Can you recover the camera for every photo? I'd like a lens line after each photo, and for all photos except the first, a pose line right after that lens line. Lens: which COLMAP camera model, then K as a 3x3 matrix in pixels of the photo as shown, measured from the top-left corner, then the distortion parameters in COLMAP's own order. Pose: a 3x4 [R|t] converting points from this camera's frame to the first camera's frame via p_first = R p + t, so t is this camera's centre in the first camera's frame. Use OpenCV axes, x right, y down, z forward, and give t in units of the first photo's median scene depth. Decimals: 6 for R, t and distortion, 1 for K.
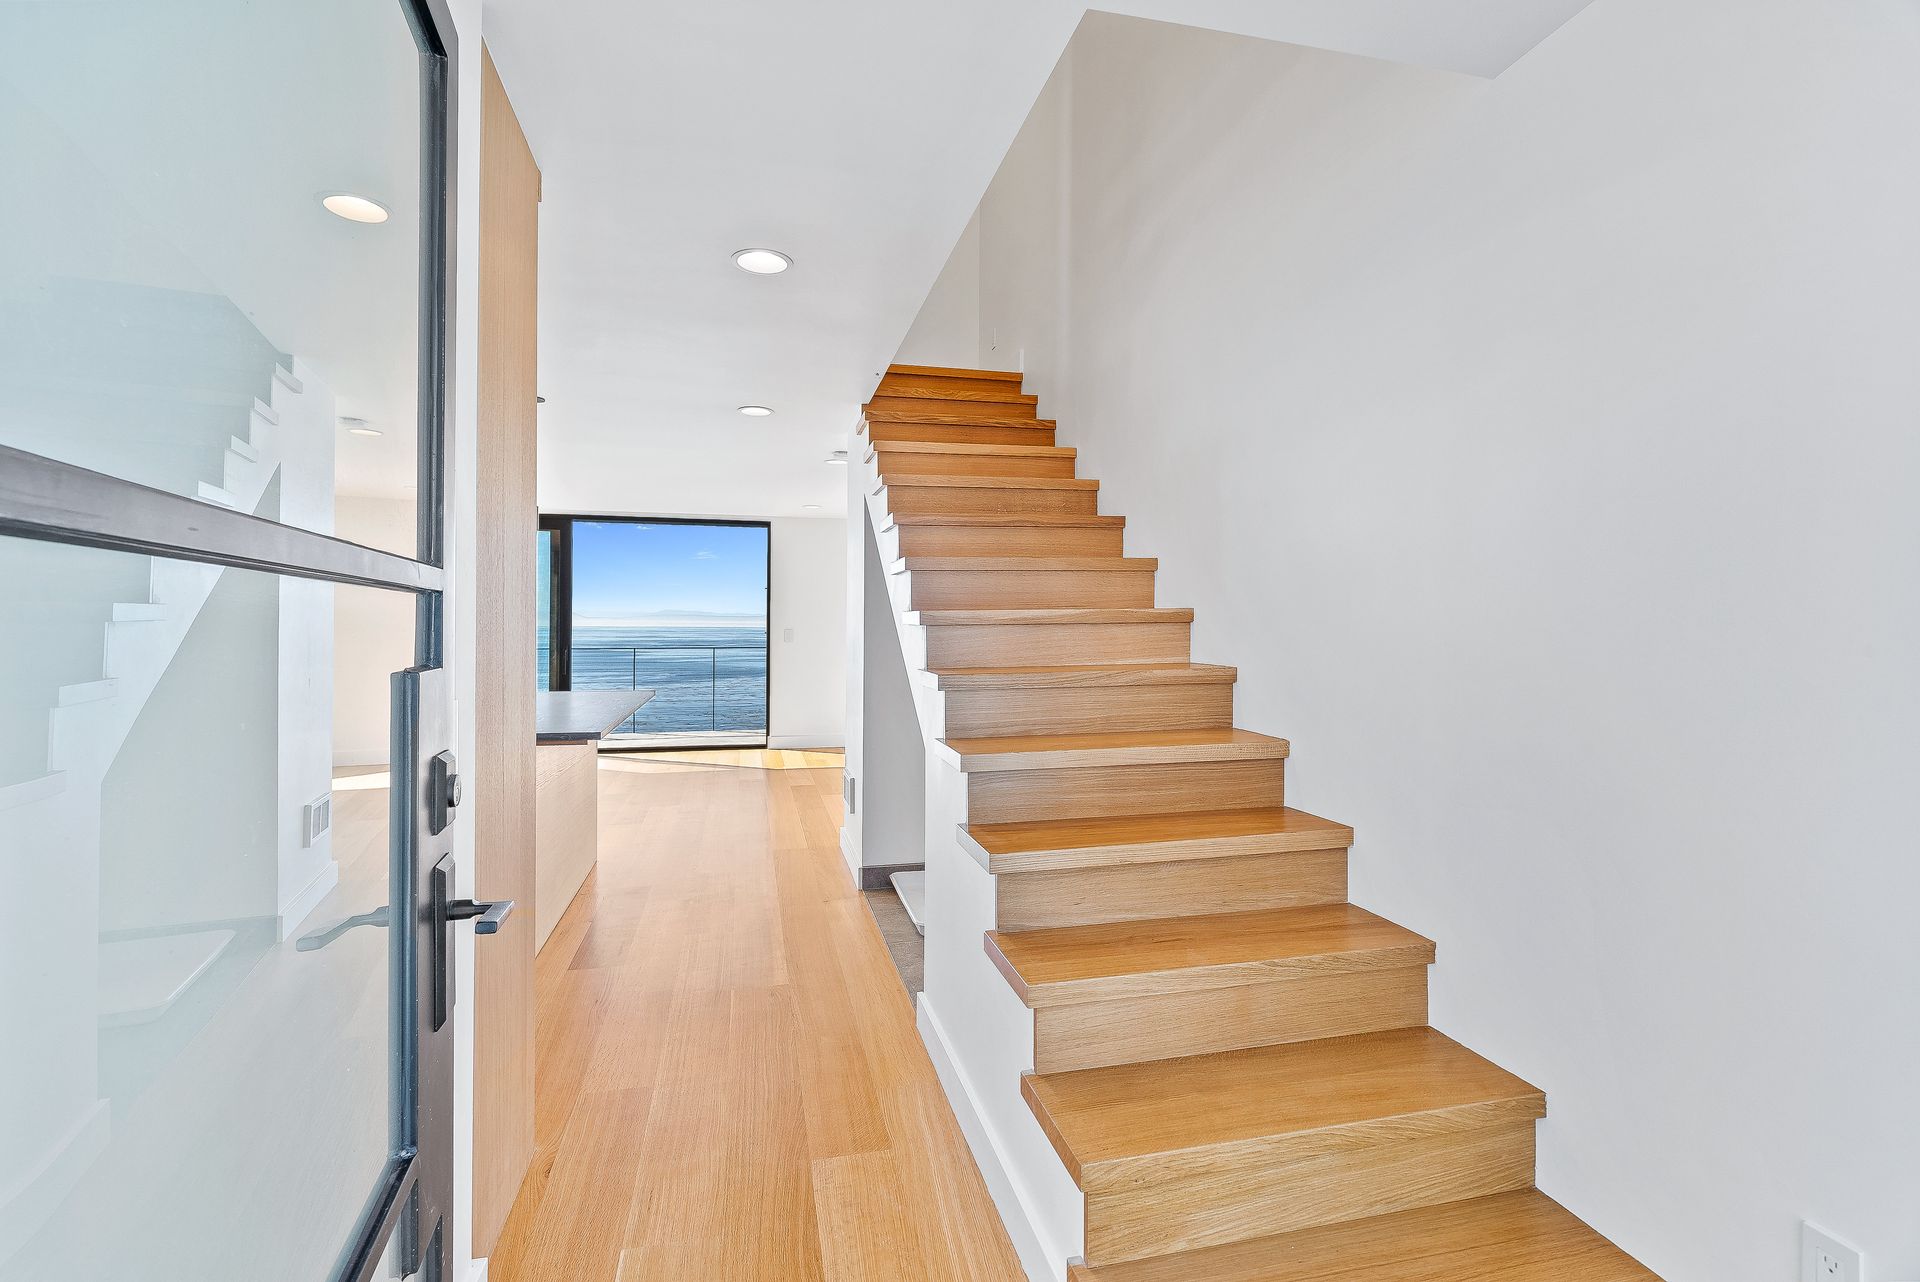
lens RADIAL K [[868.4, 0, 951.4], [0, 868.4, 624.1], [0, 0, 1]] dist [-0.007720, 0.003228]
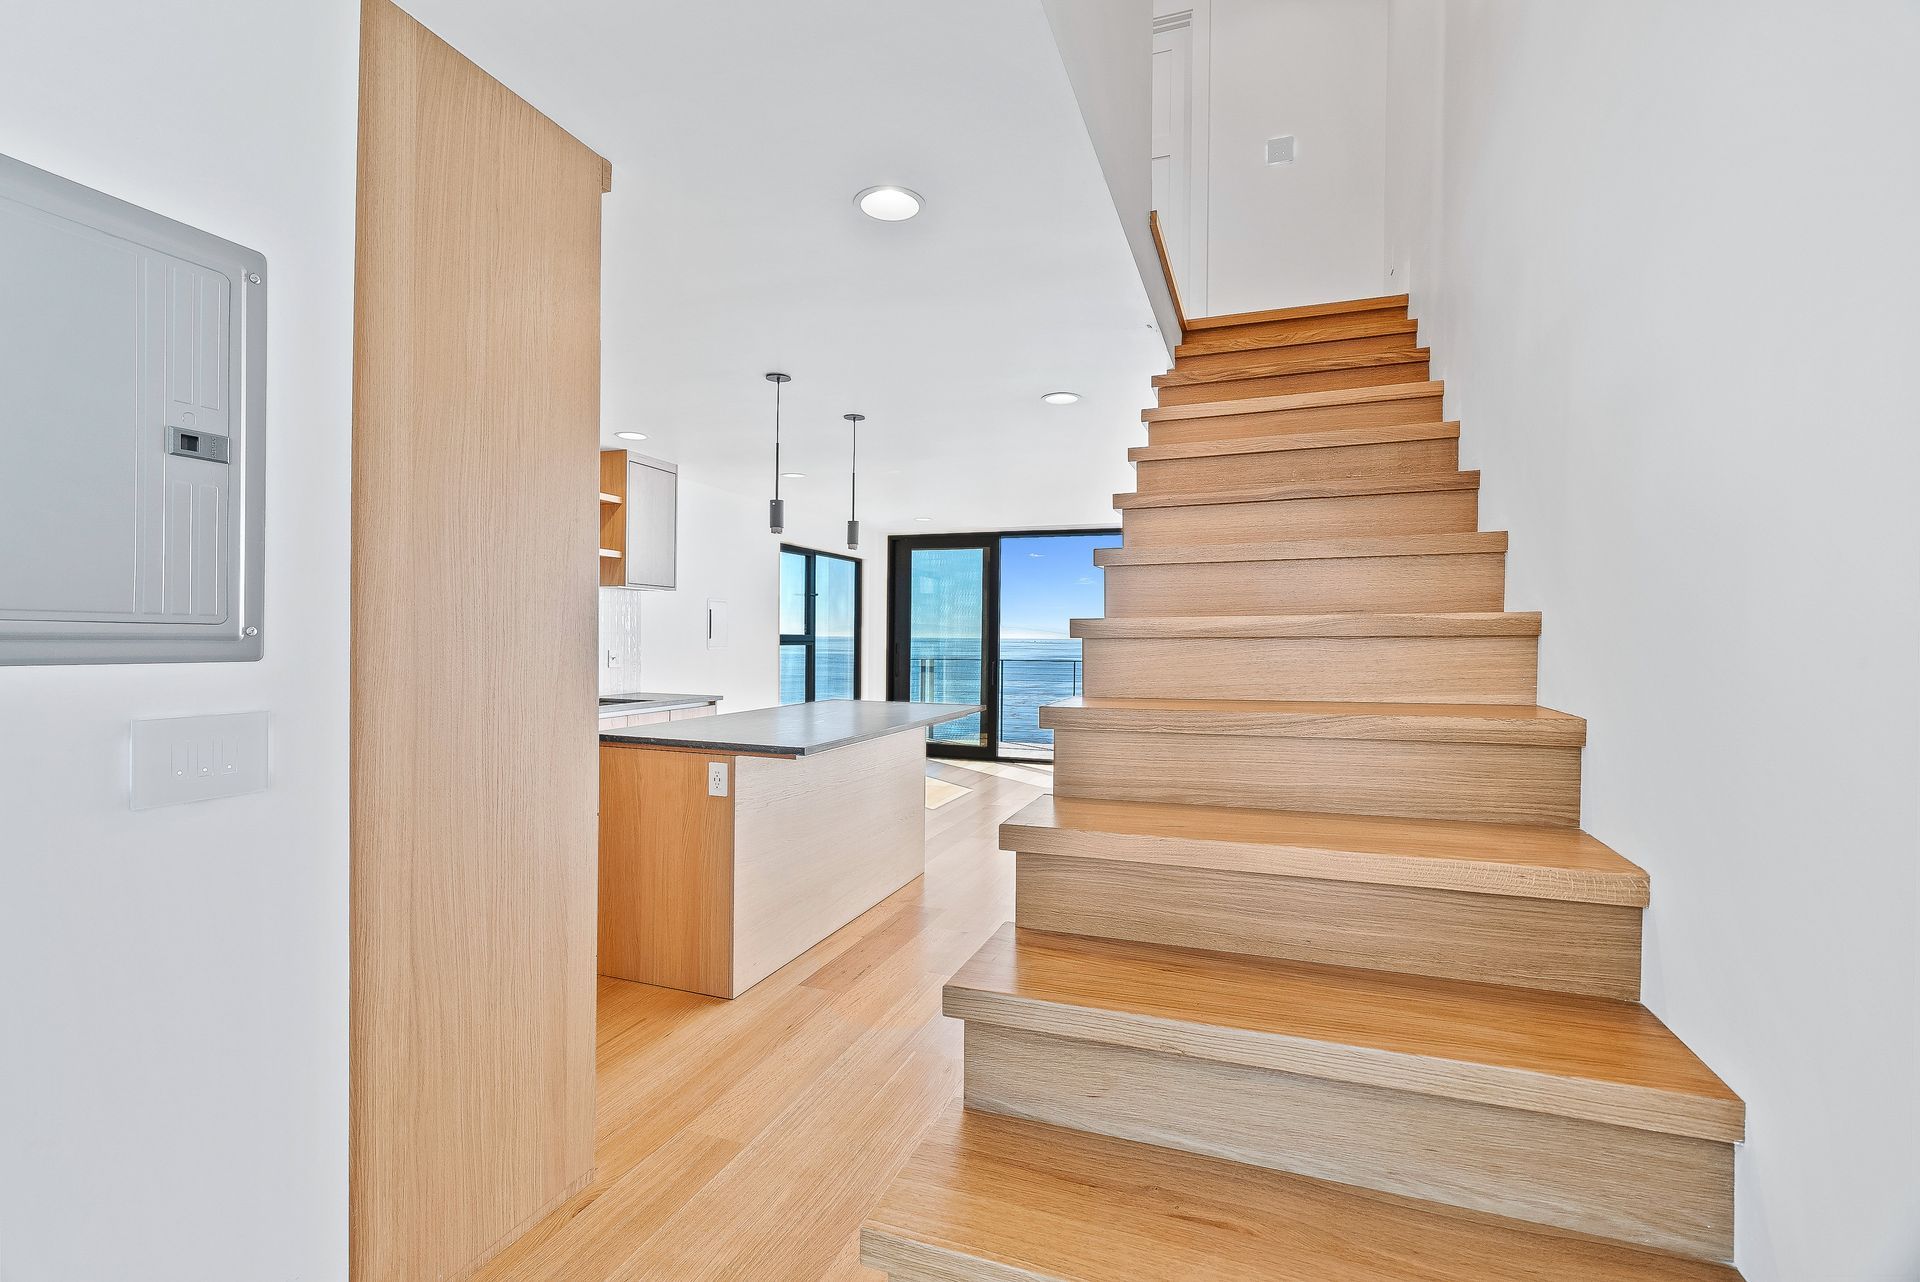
lens RADIAL K [[868.4, 0, 944.4], [0, 868.4, 644.6], [0, 0, 1]] dist [-0.007720, 0.003228]
pose [[0.829977, 0.009841, -0.557711, 0.262530], [-0.006030, 0.999944, 0.008672, 0.000946], [0.557765, -0.003835, 0.829990, 0.291995]]
